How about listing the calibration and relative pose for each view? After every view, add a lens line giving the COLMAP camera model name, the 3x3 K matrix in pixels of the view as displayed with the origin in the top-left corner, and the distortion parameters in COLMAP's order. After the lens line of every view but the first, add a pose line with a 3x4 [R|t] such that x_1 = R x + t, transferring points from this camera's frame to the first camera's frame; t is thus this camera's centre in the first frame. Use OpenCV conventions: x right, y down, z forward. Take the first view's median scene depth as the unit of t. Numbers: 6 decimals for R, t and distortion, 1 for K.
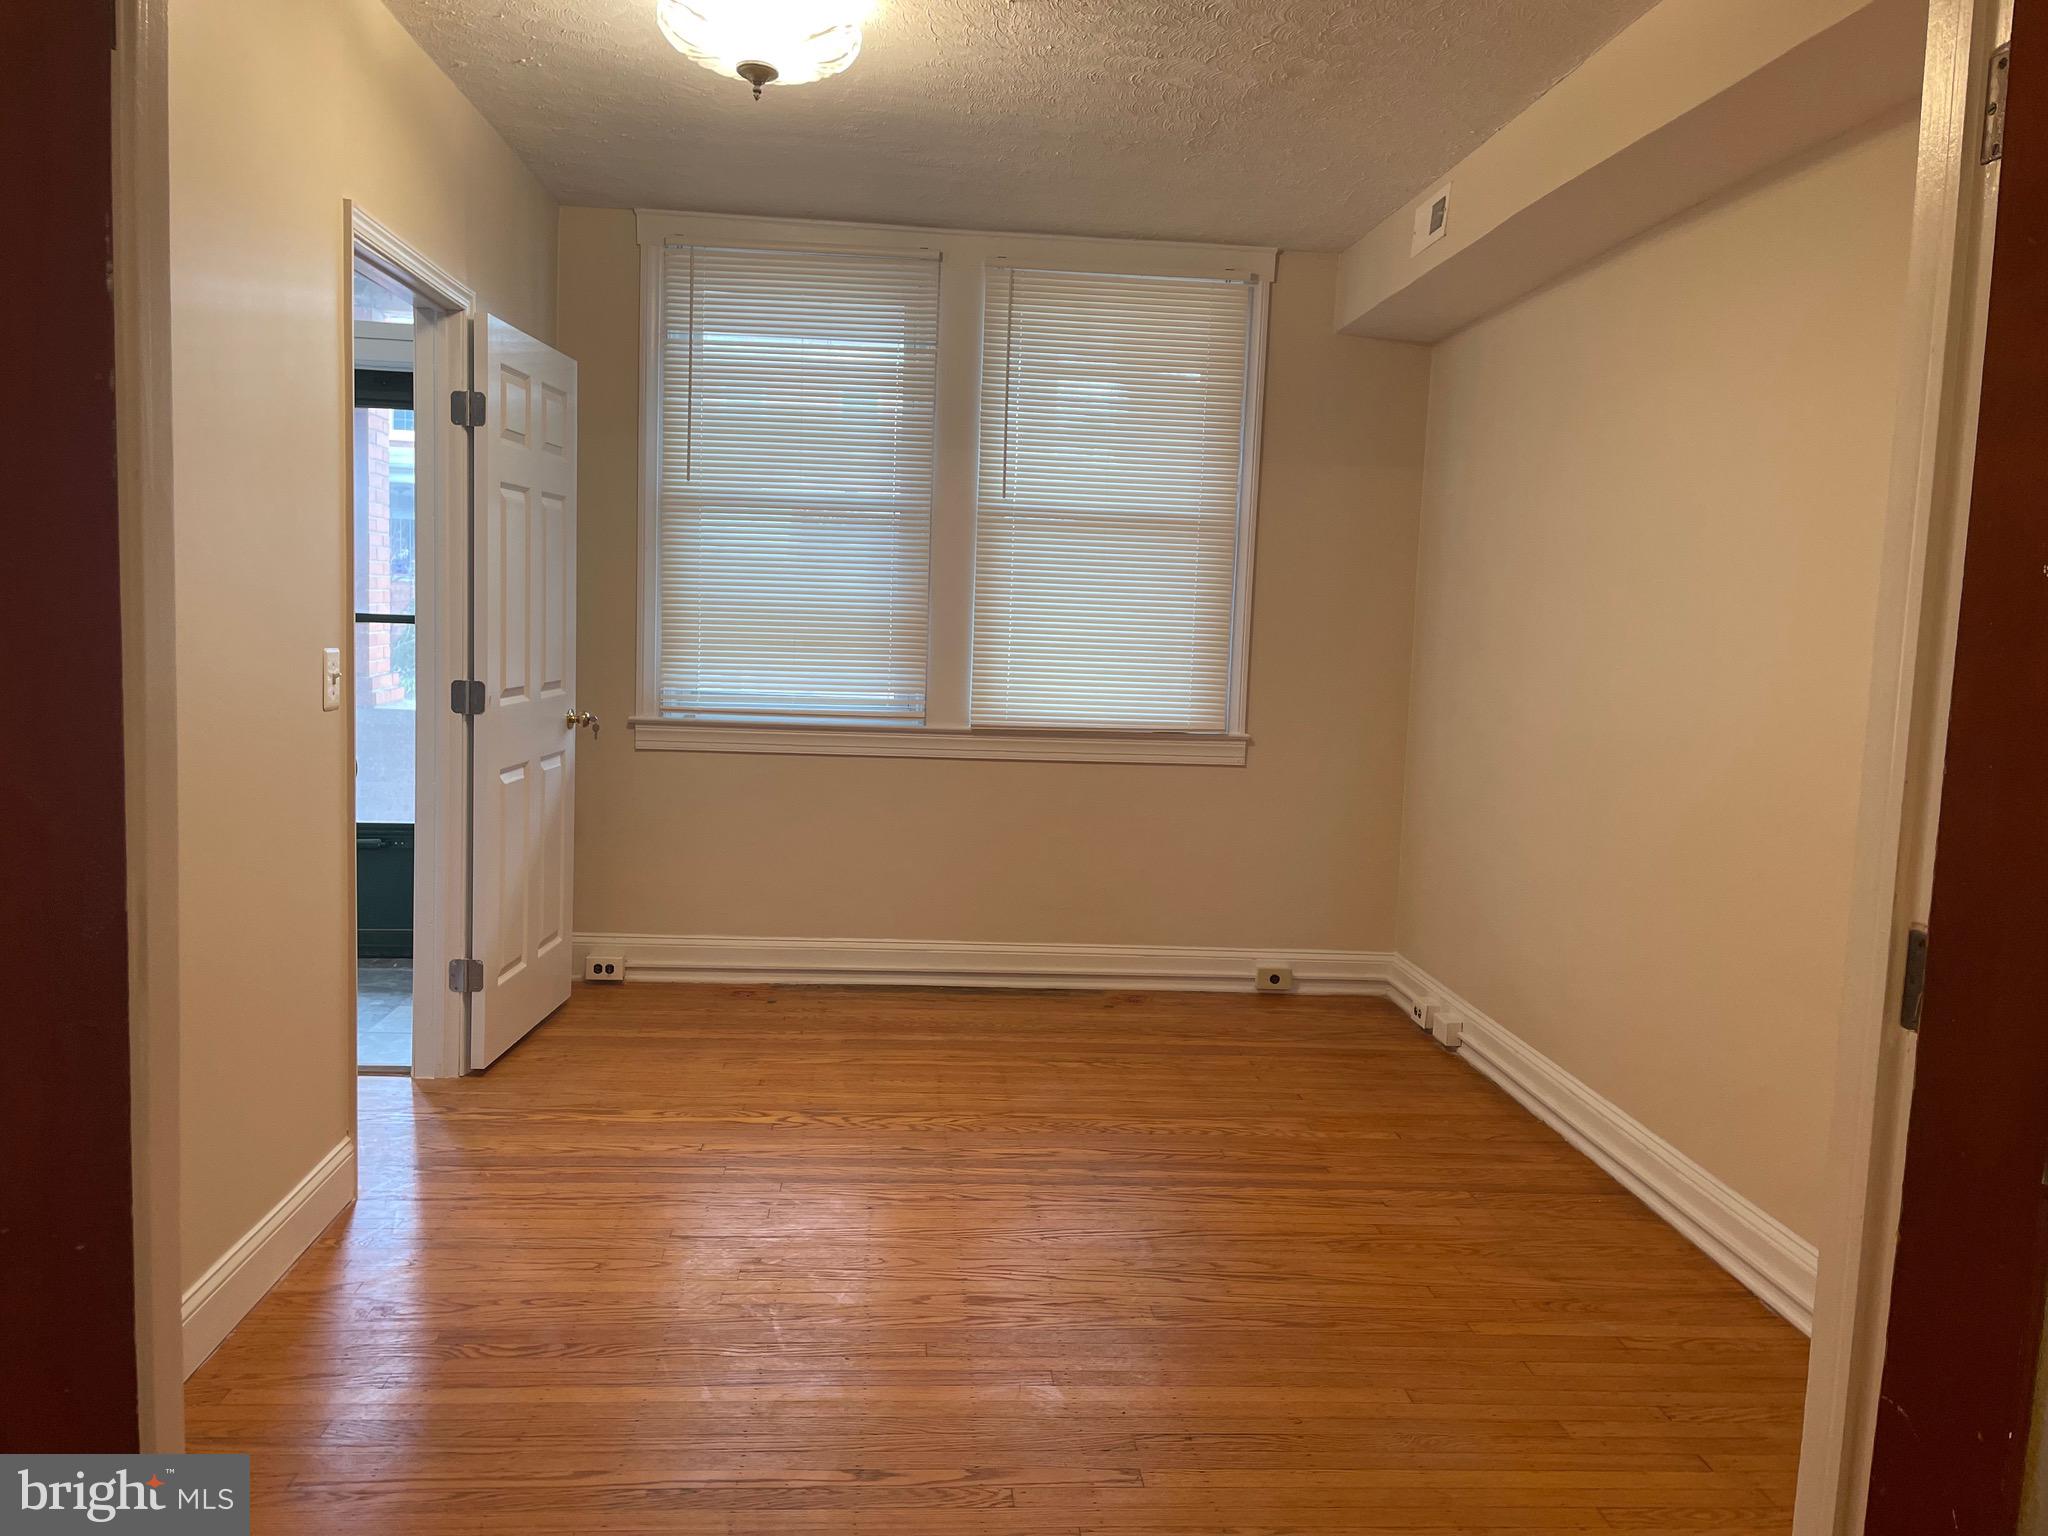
lens RADIAL K [[1575.4, 0, 1021.8], [0, 1575.4, 758.8], [0, 0, 1]] dist [0.108093, -0.141530]
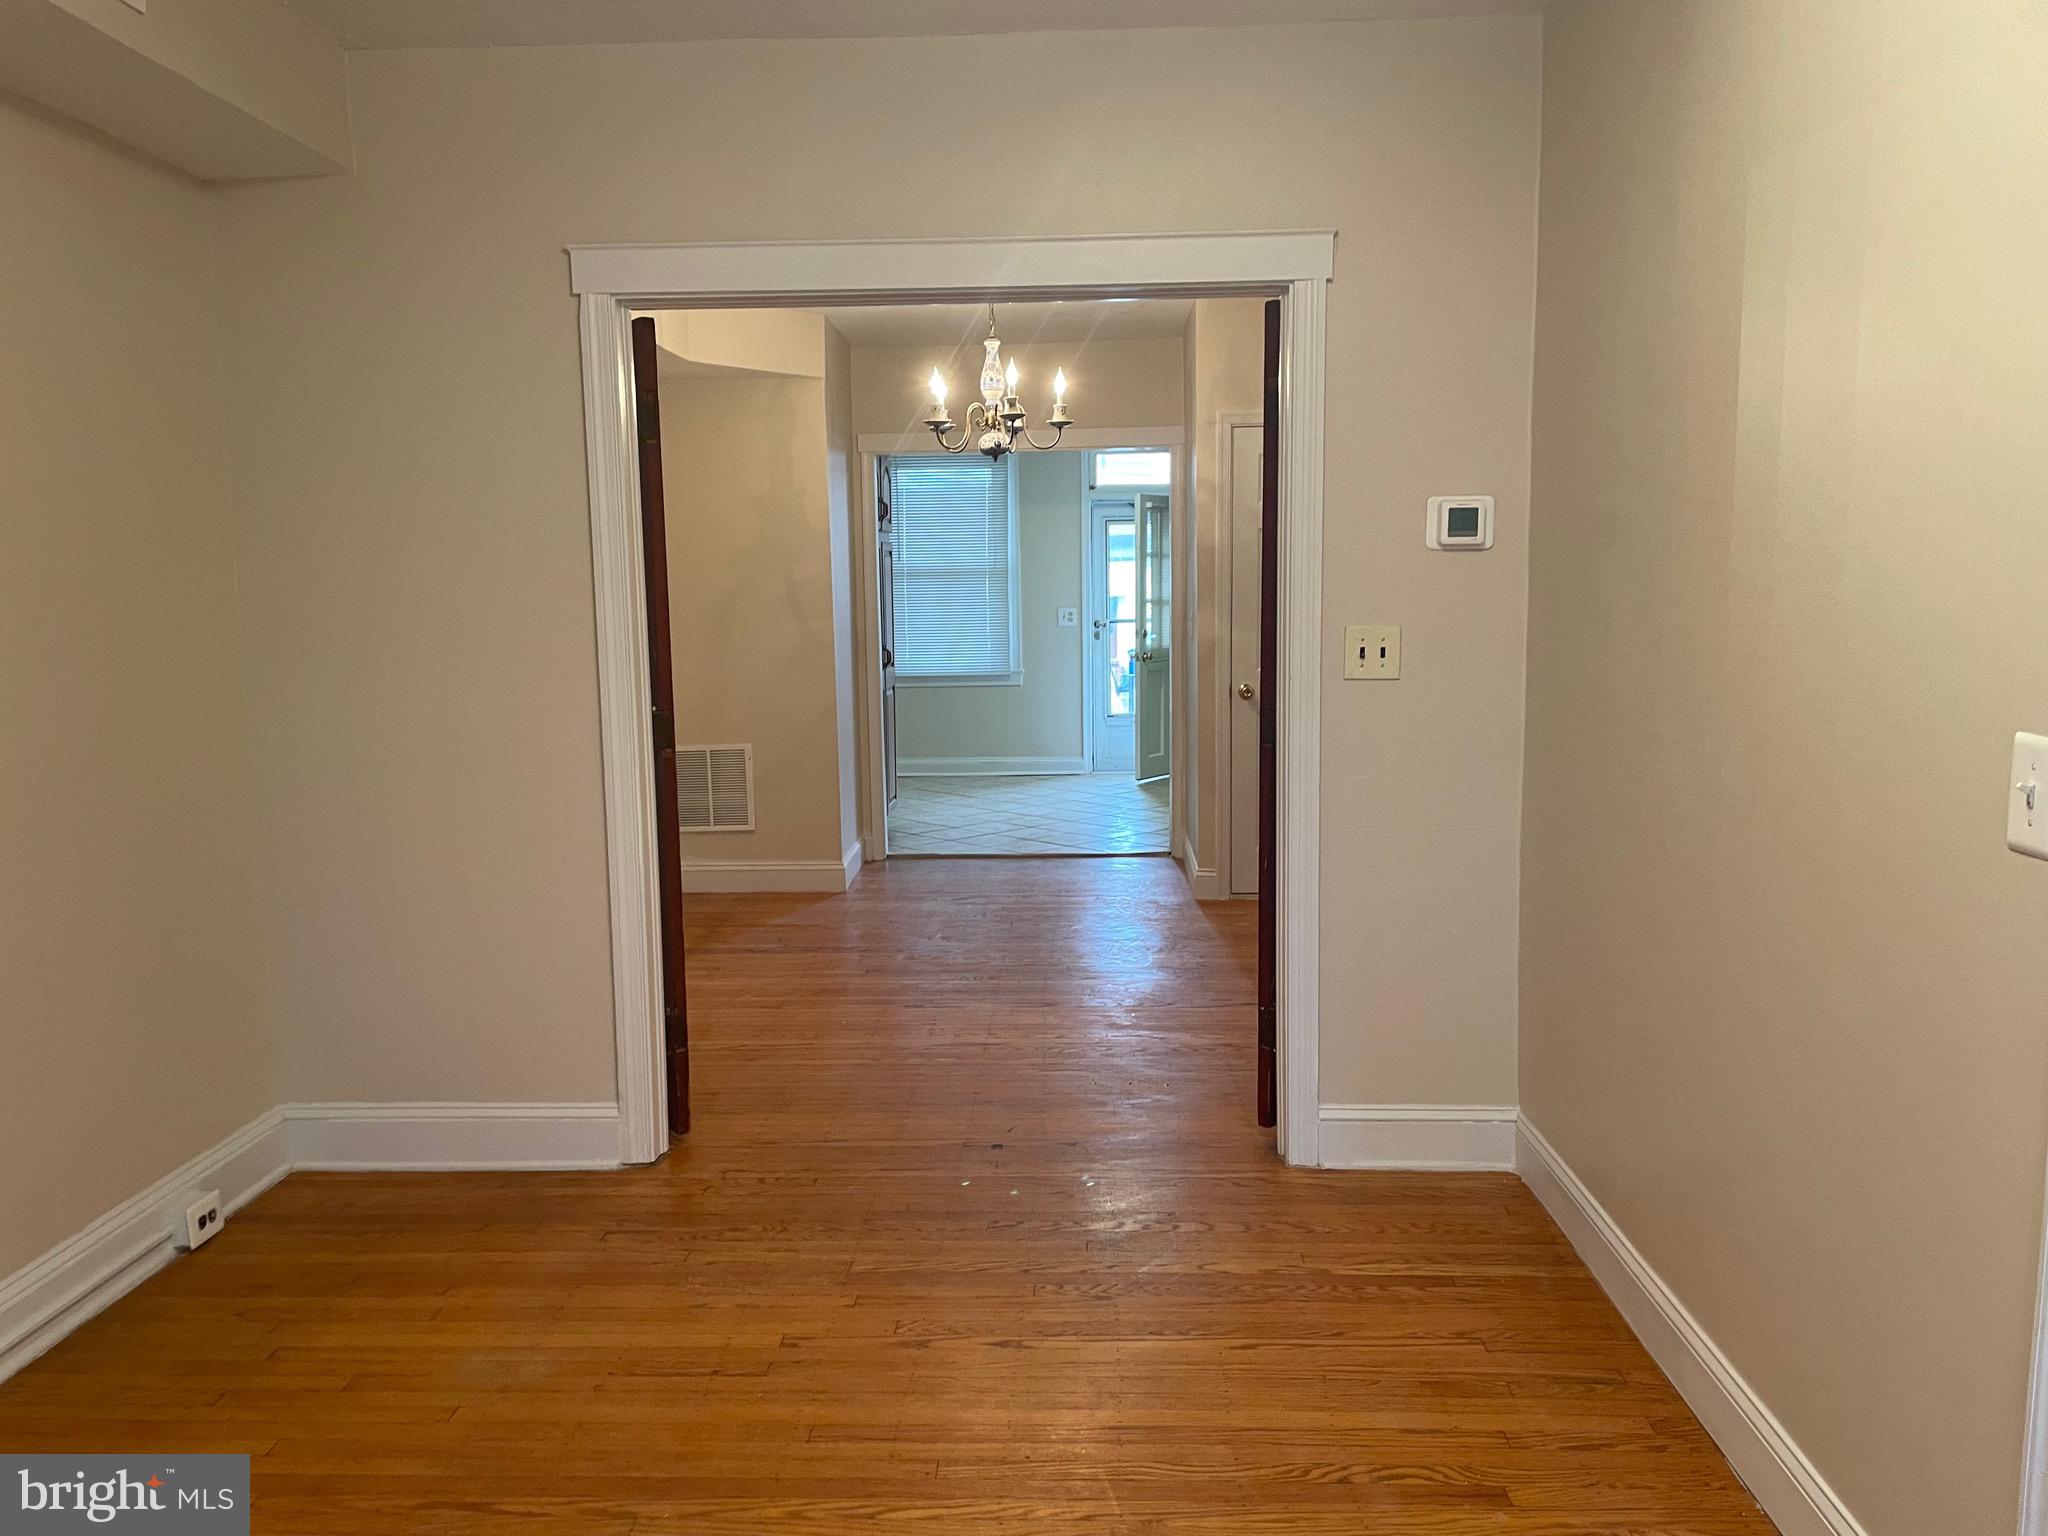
lens RADIAL K [[1577.5, 0, 1006.1], [0, 1577.5, 767.7], [0, 0, 1]] dist [0.108031, -0.140254]
pose [[-0.991309, -0.032753, 0.127412, -0.221865], [-0.004528, 0.976431, 0.215782, -0.218416], [-0.131476, 0.213330, -0.968093, 1.990486]]
